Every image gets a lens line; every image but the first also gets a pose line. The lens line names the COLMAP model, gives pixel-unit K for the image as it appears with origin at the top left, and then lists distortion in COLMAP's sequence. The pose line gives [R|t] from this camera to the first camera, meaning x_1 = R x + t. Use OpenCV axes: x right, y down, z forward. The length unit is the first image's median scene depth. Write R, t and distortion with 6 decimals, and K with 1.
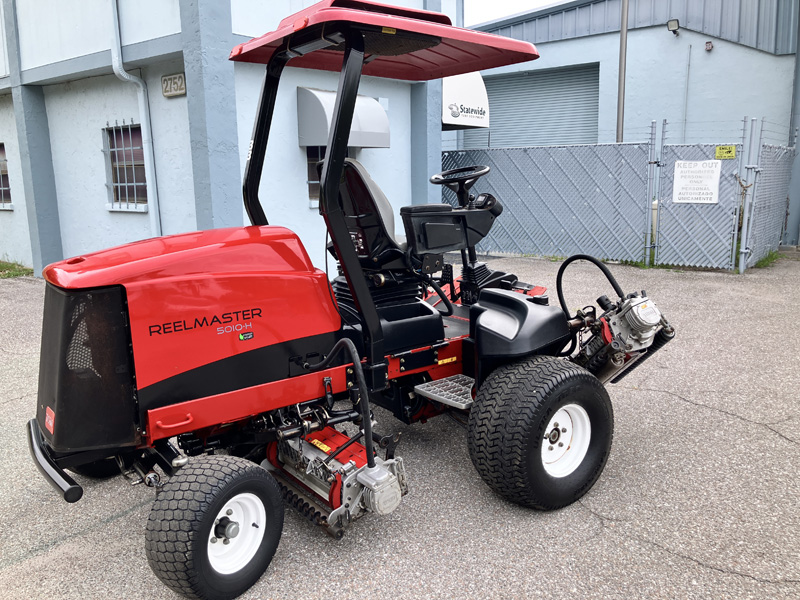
lens RADIAL K [[649.4, 0, 396.5], [0, 649.4, 295.2], [0, 0, 1]] dist [0.010428, -0.006608]
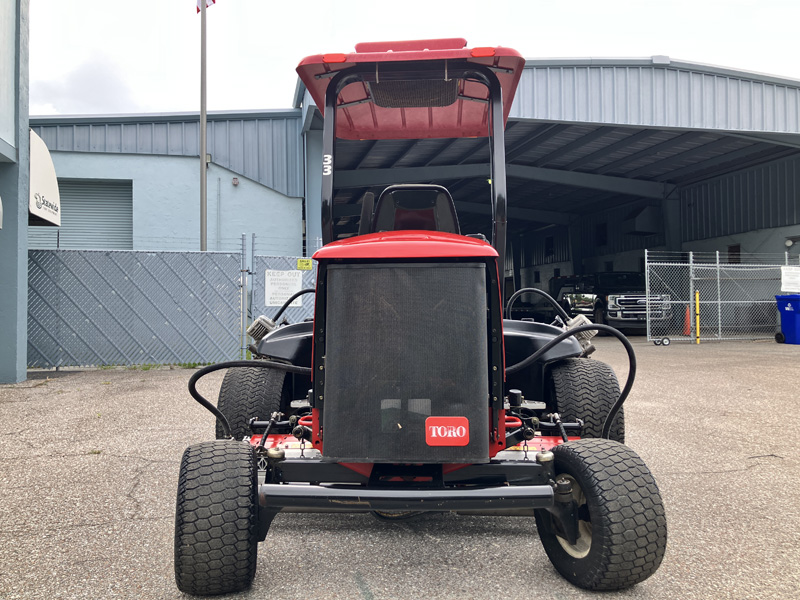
lens RADIAL K [[649.4, 0, 396.5], [0, 649.4, 295.2], [0, 0, 1]] dist [0.010428, -0.006608]
pose [[0.650007, 0.027457, 0.759432, -0.229270], [0.133212, 0.979756, -0.149441, 0.028756], [-0.748161, 0.198303, 0.633191, 0.106918]]
